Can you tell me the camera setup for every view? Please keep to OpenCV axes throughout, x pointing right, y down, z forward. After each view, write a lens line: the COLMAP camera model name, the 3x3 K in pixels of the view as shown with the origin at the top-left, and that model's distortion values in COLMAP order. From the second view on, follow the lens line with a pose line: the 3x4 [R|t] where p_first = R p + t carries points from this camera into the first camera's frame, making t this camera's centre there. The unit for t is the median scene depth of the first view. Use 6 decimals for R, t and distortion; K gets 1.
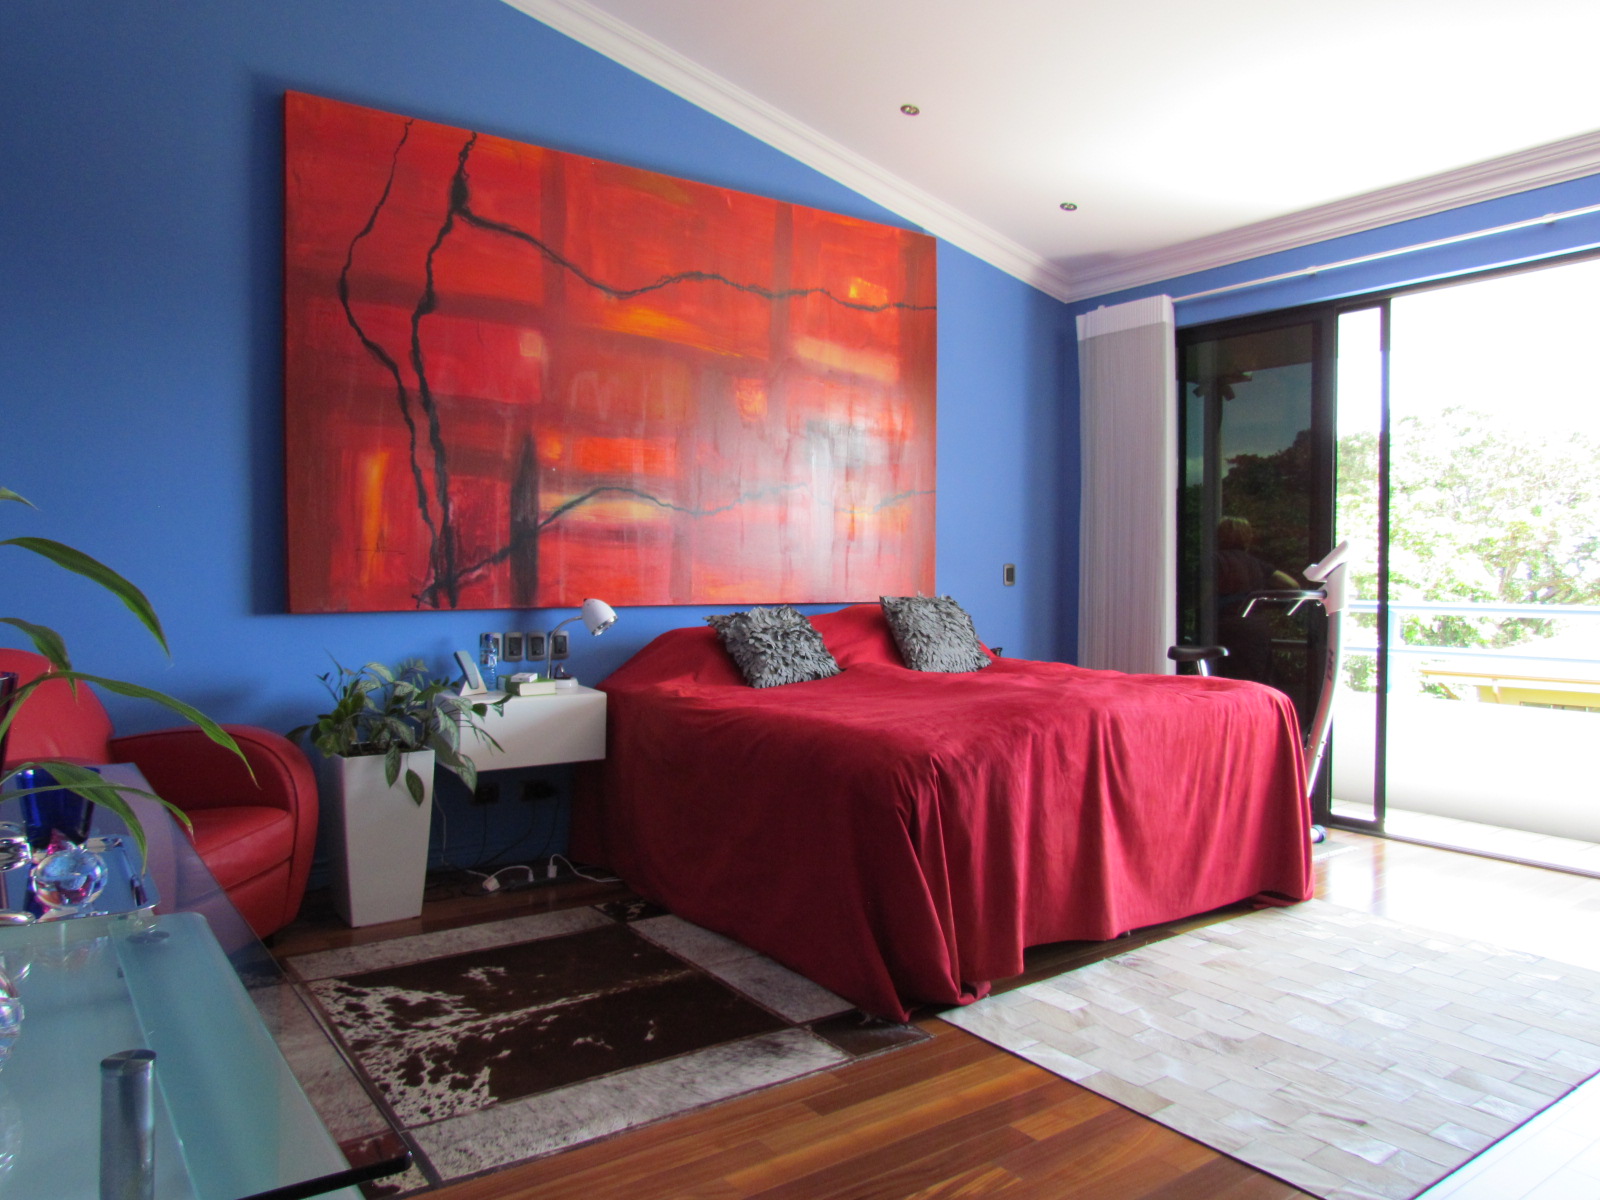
lens RADIAL K [[1139.3, 0, 795.8], [0, 1139.3, 600.6], [0, 0, 1]] dist [-0.028503, 0.008136]
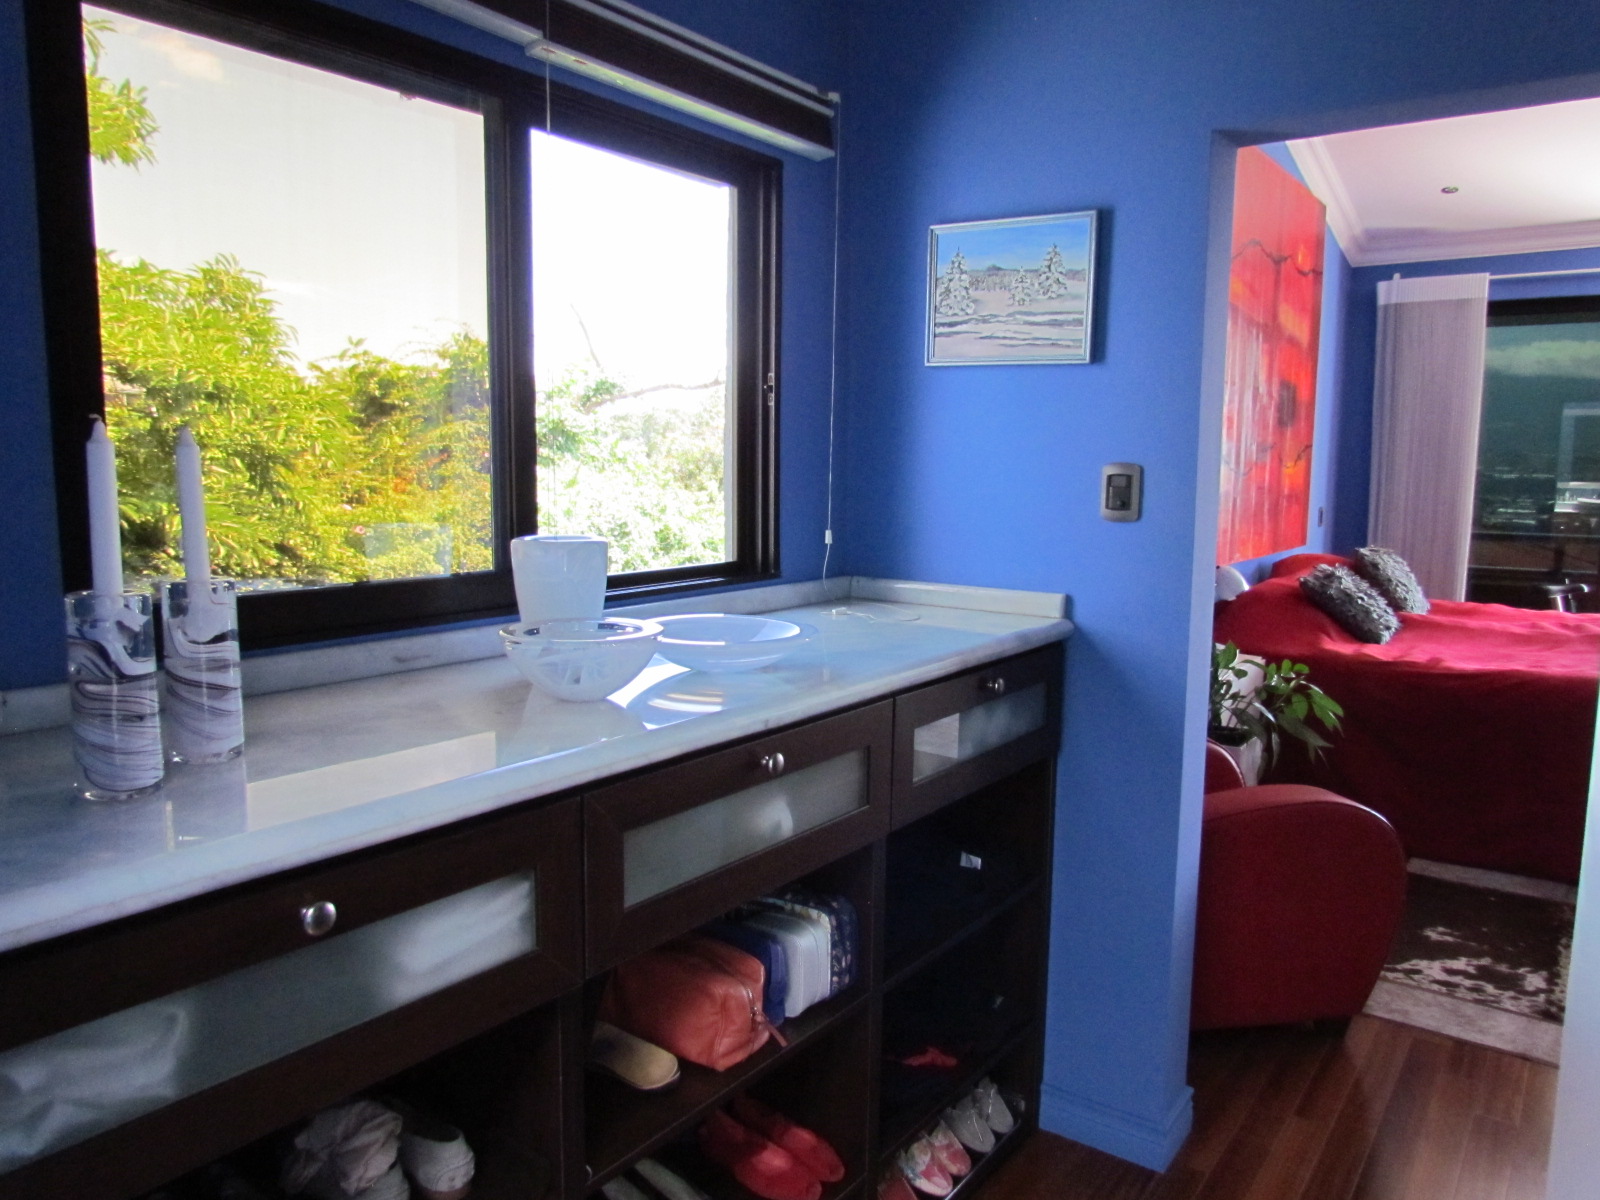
lens RADIAL K [[1139.3, 0, 793.4], [0, 1139.3, 593.1], [0, 0, 1]] dist [-0.028503, 0.008136]
pose [[0.951457, -0.040586, 0.305094, -1.207348], [0.012367, 0.995508, 0.093861, -0.110396], [-0.307533, -0.085532, 0.947685, 0.193889]]
